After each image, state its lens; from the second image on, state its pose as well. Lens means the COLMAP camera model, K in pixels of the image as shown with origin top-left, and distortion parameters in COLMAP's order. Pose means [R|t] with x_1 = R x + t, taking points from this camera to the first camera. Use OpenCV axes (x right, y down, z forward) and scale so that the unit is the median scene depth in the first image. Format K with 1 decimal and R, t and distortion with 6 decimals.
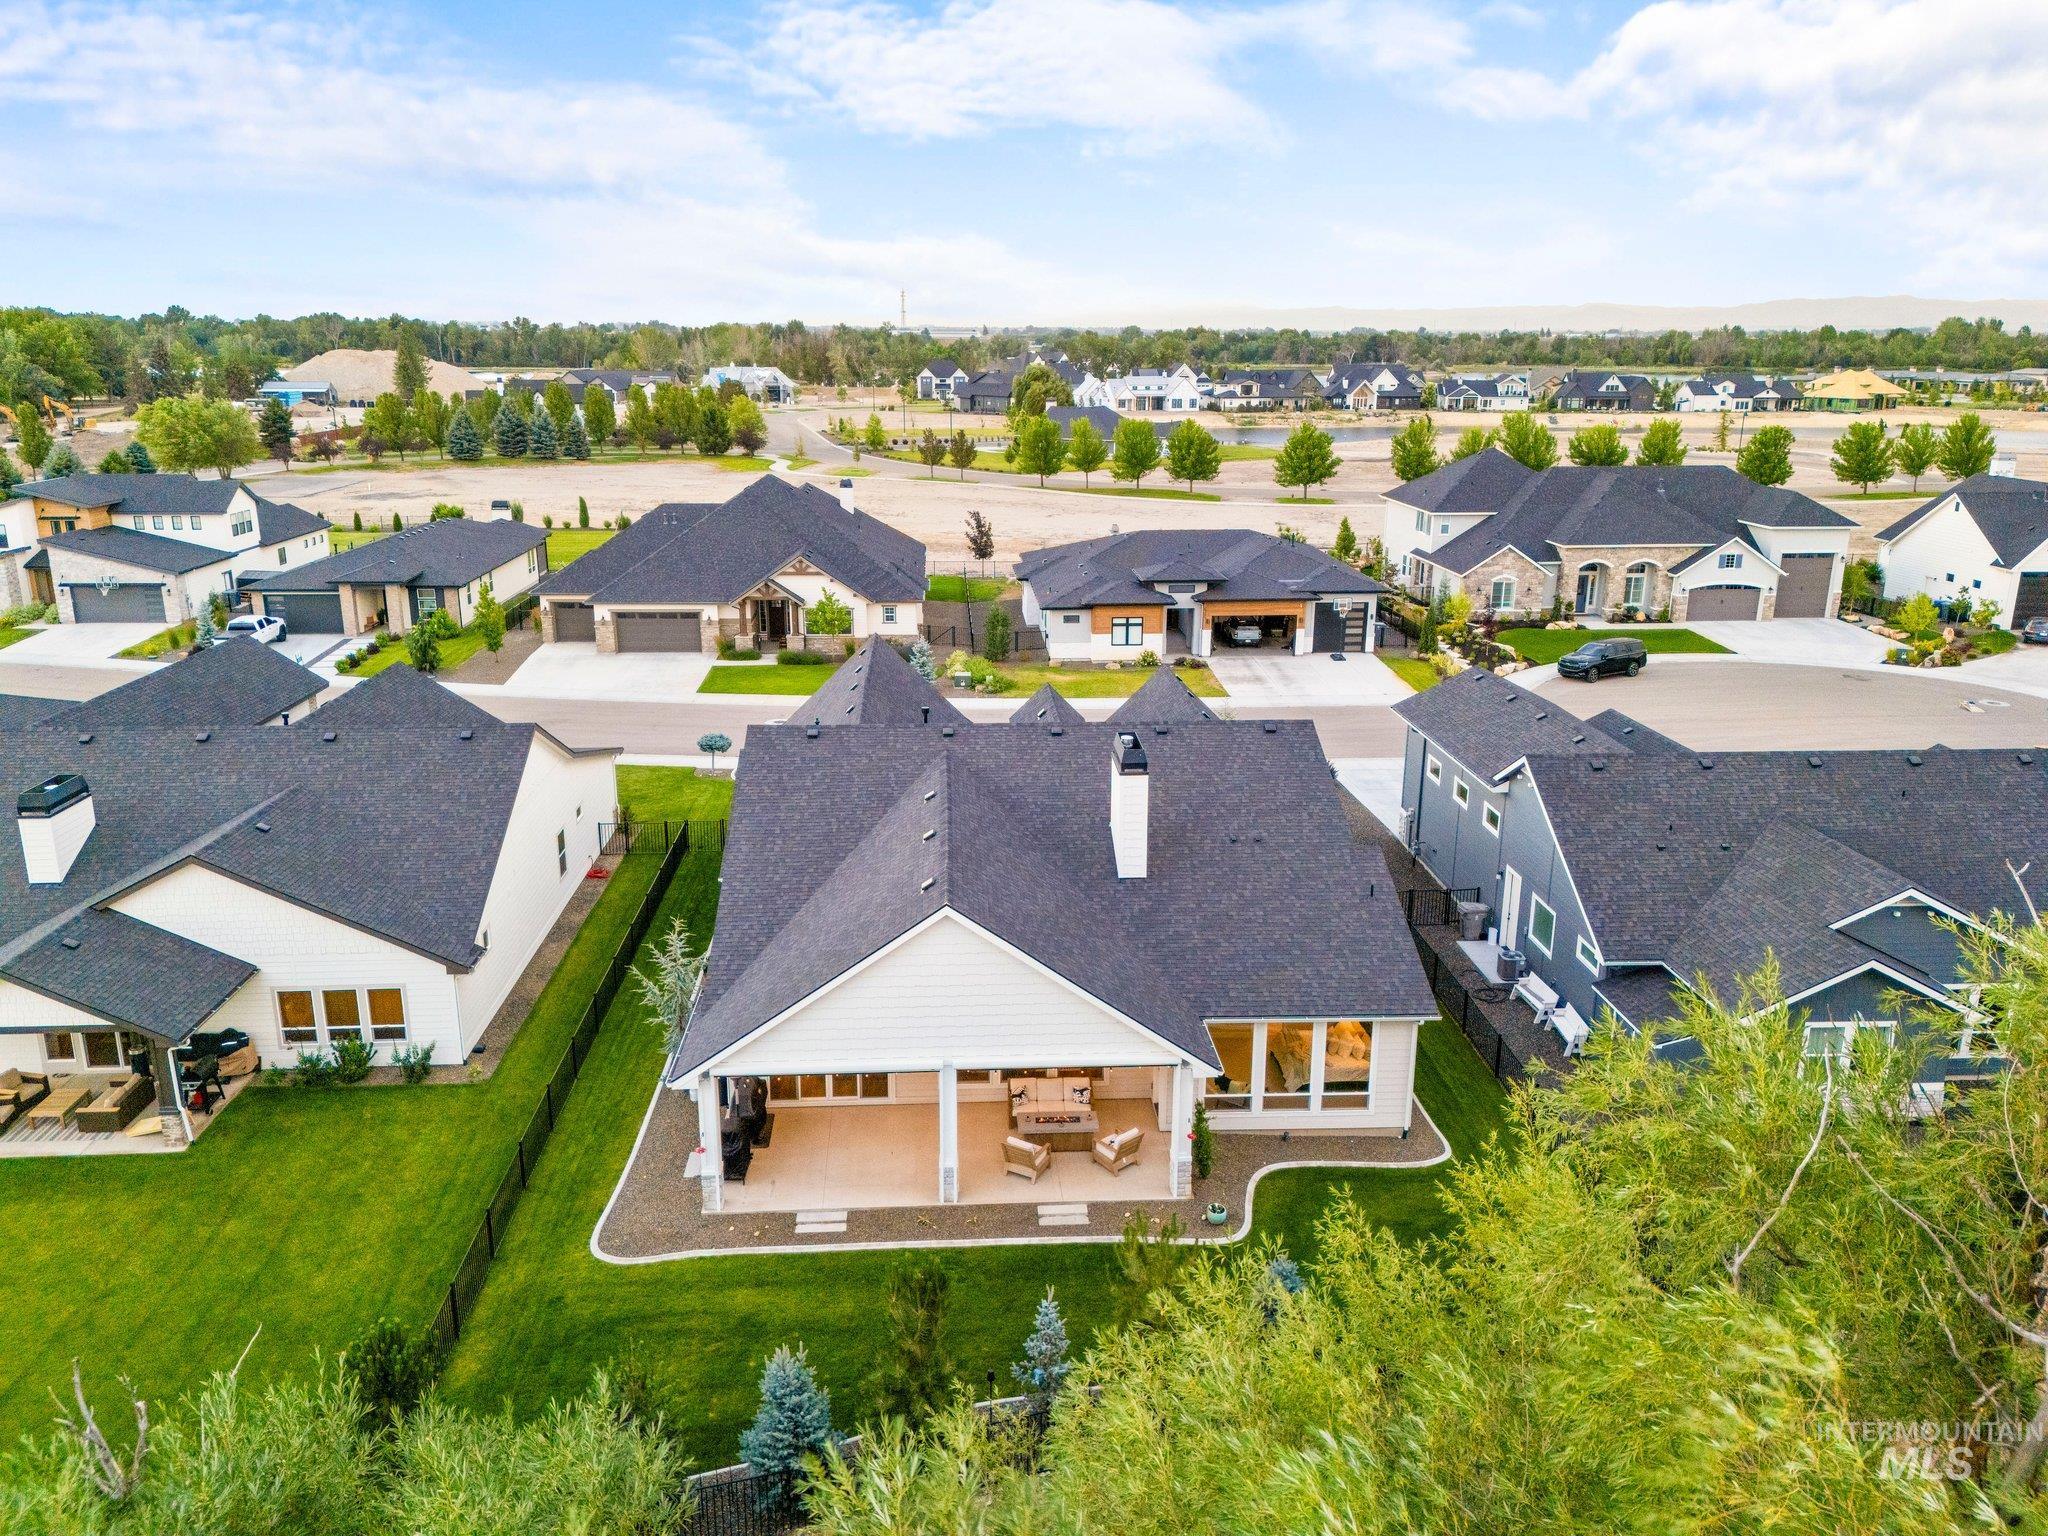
lens RADIAL K [[1494.6, 0, 1024.0], [0, 1494.6, 768.0], [0, 0, 1]] dist [0.097576, -0.121739]
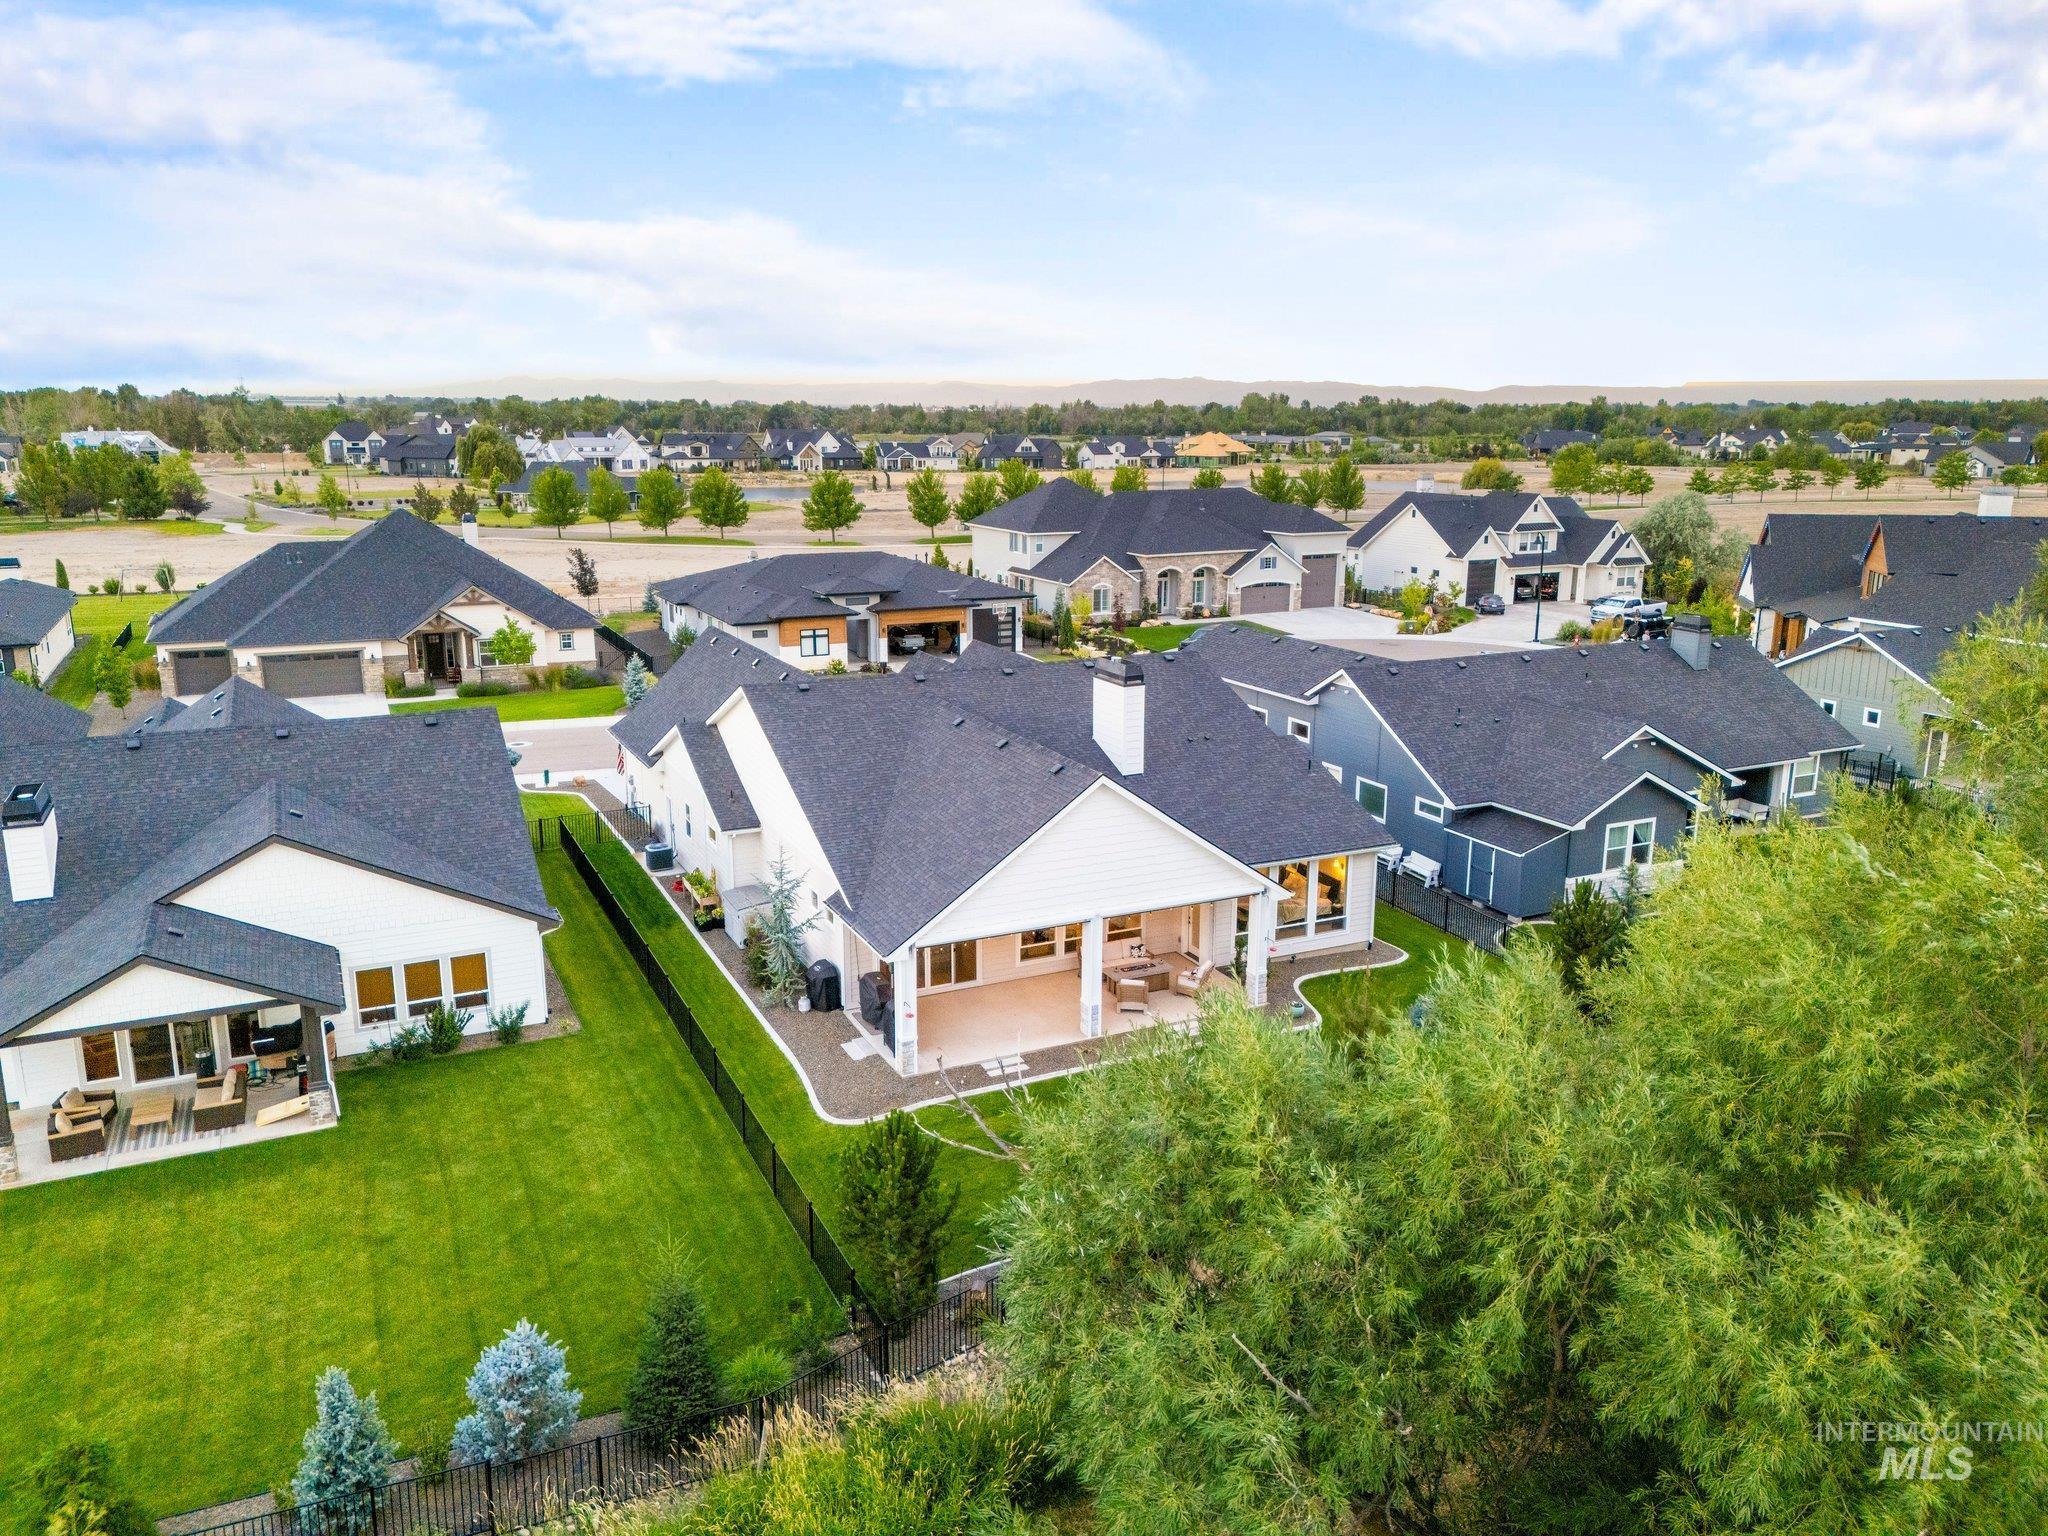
lens RADIAL K [[1494.6, 0, 1024.0], [0, 1494.6, 768.0], [0, 0, 1]] dist [0.097576, -0.121739]
pose [[0.923445, -0.091161, 0.372746, -0.175112], [0.107926, 0.993862, -0.024313, 0.034156], [-0.368242, 0.062680, 0.927615, -0.028691]]
